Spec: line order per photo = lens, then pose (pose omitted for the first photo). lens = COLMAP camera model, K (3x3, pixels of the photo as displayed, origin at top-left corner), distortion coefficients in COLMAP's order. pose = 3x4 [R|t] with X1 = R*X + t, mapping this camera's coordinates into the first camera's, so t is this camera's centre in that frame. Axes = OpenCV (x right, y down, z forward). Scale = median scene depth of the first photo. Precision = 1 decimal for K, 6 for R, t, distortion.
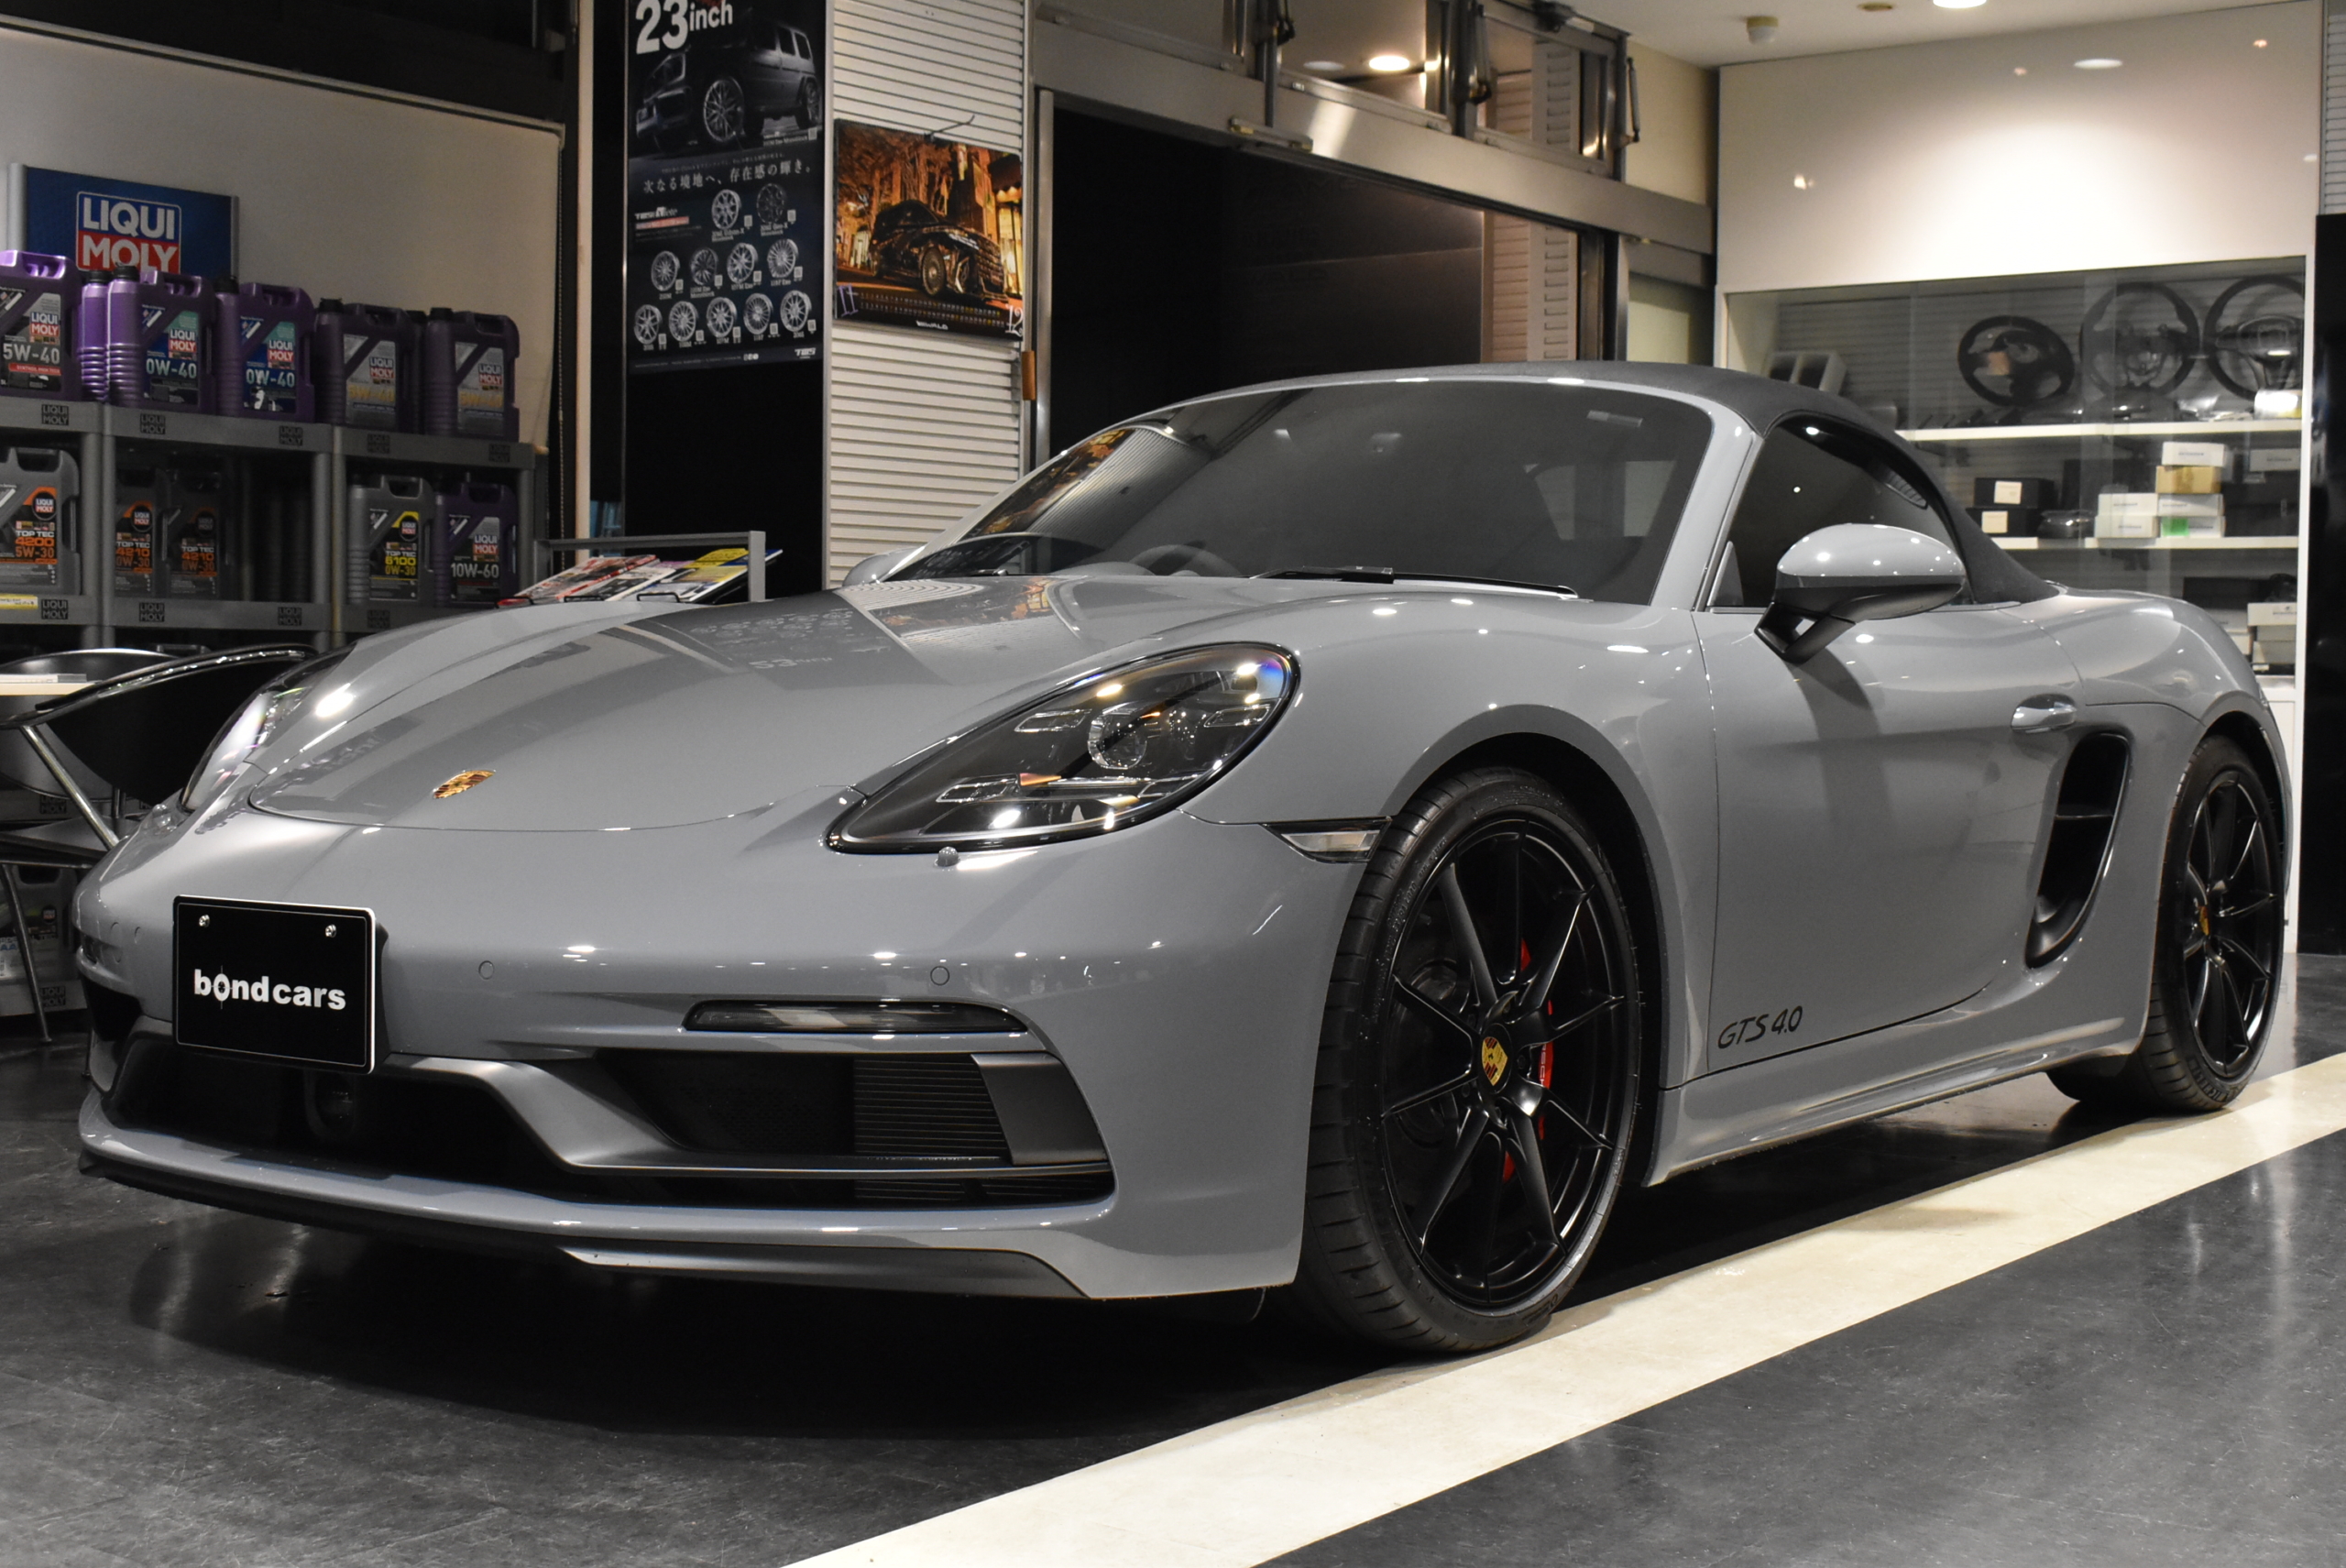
lens RADIAL K [[3117.3, 0, 1173.0], [0, 3117.3, 784.0], [0, 0, 1]] dist [-0.062568, 0.010630]
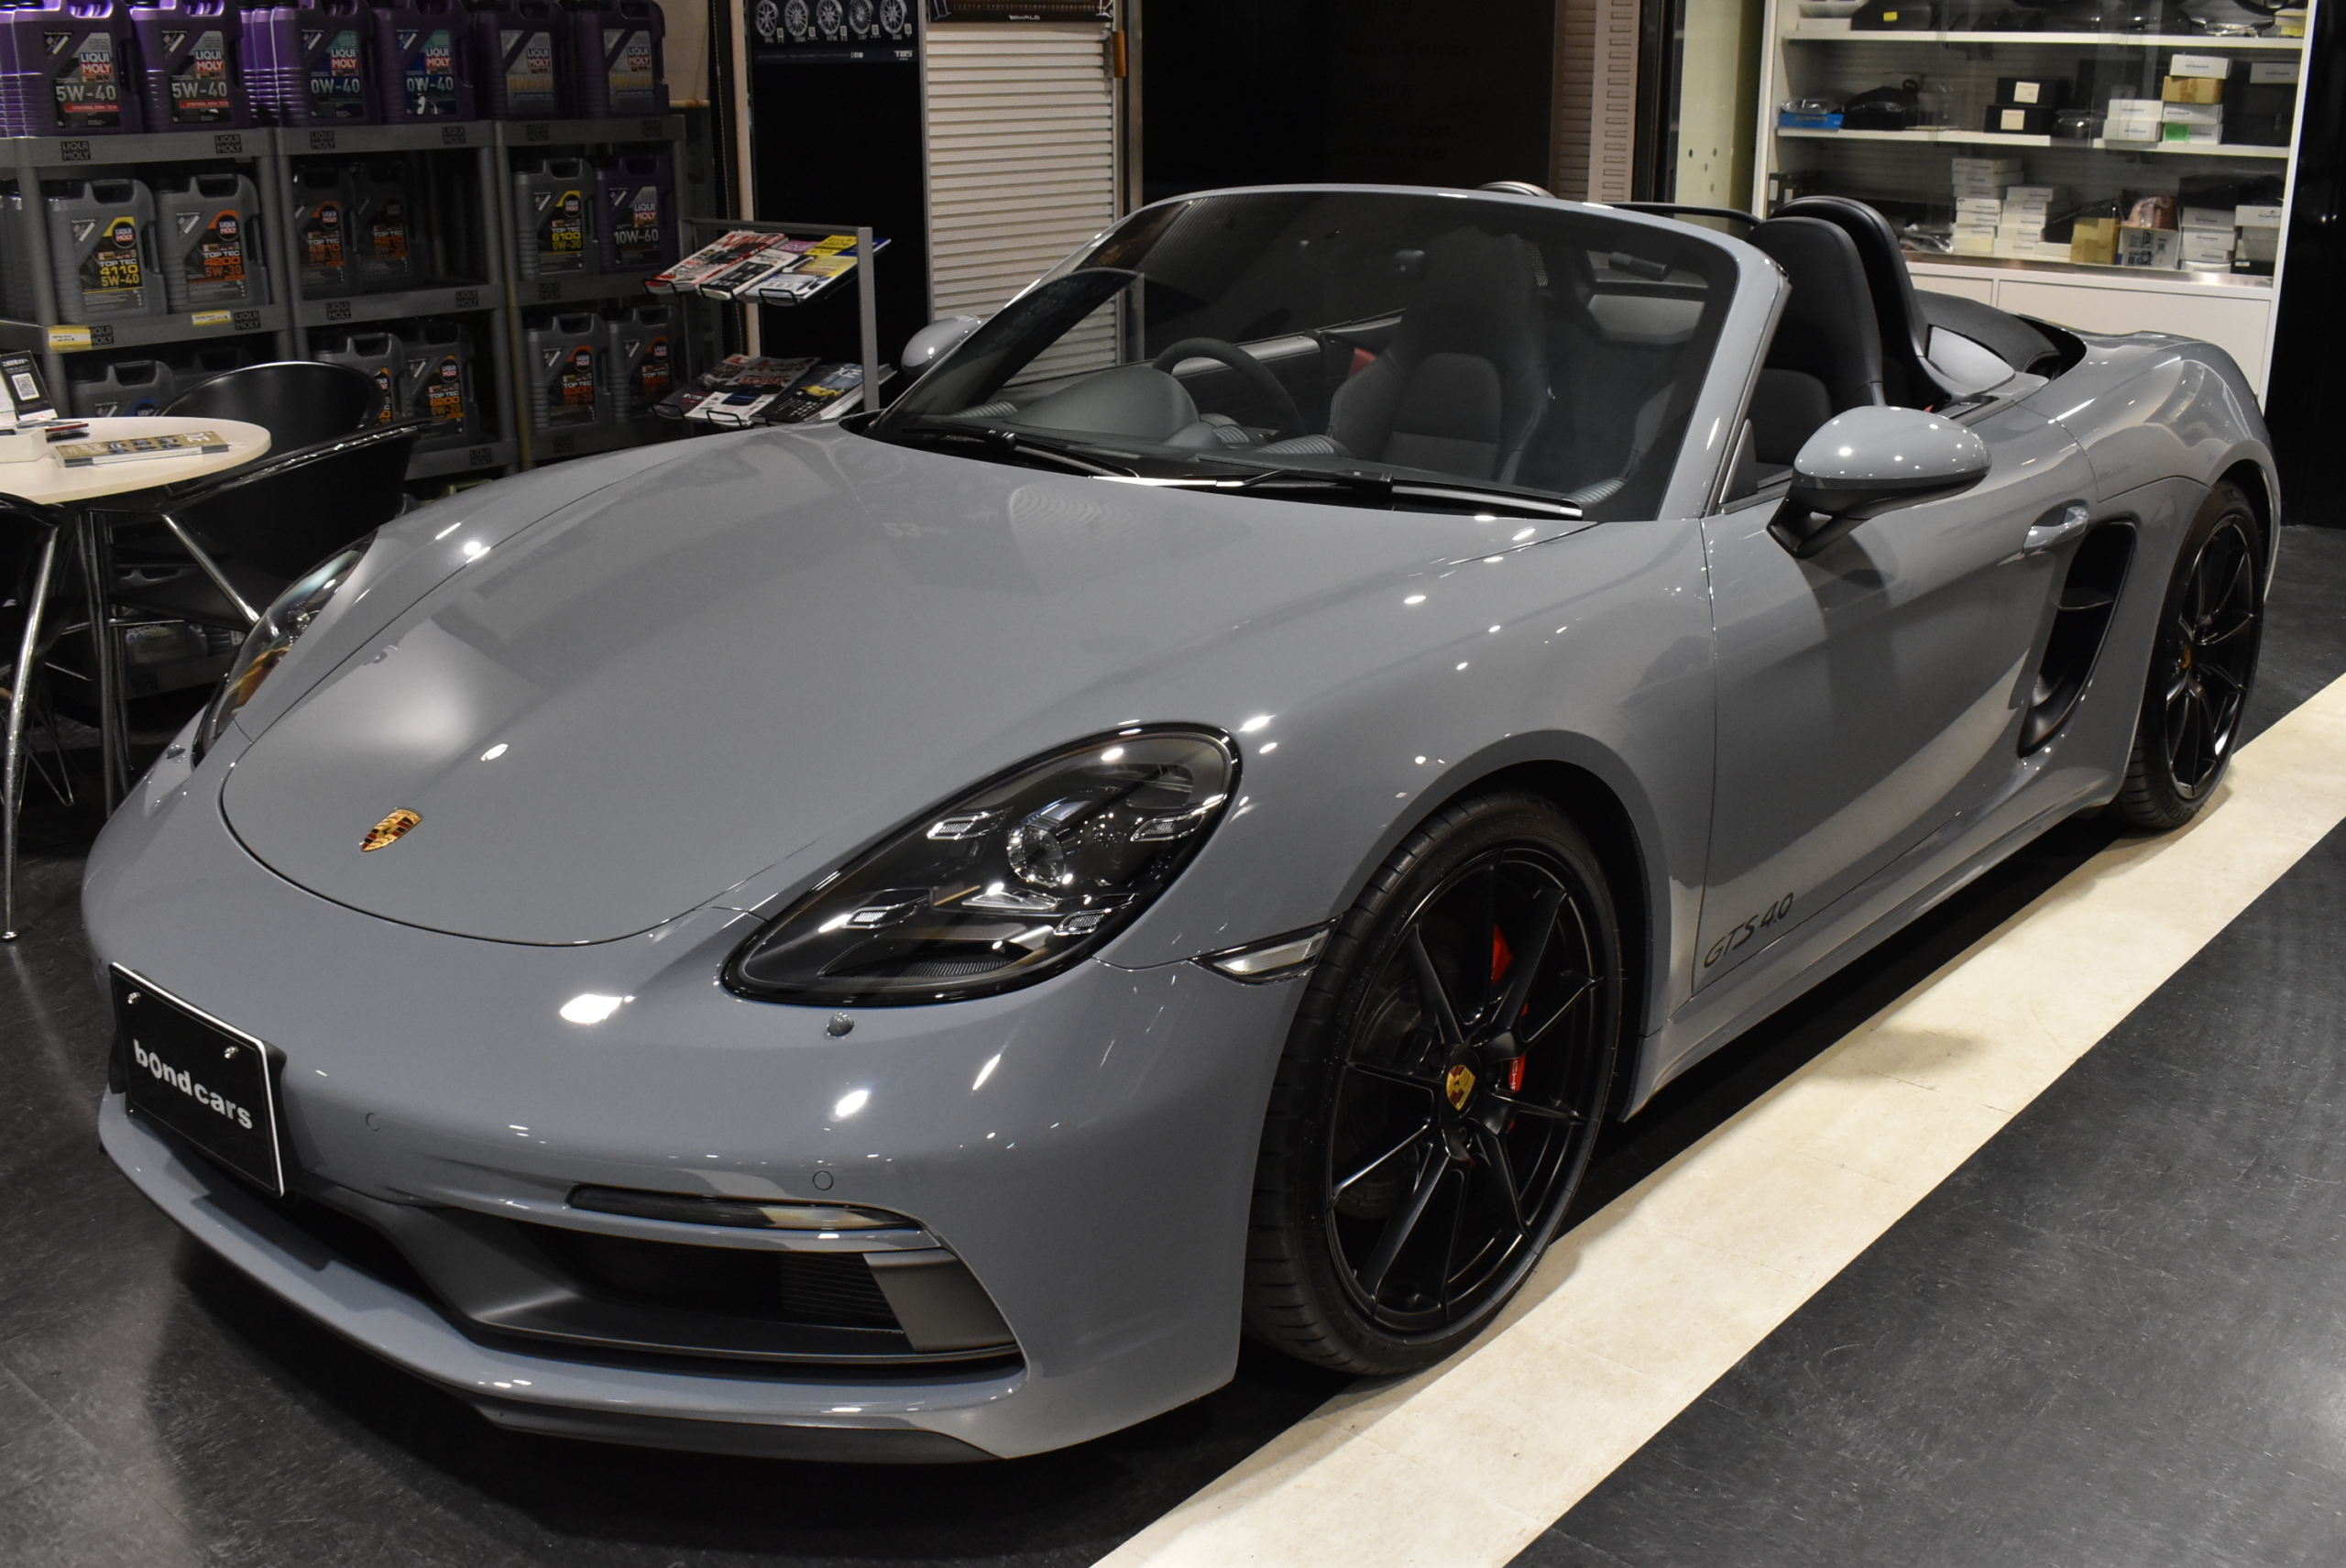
lens RADIAL K [[2304.9, 0, 1173.0], [0, 2304.9, 784.0], [0, 0, 1]] dist [-0.095258, 0.028171]
pose [[0.997107, 0.009205, -0.075448, 0.036395], [0.011736, 0.962090, 0.272478, -0.108465], [0.075095, -0.272576, 0.959199, 0.178683]]
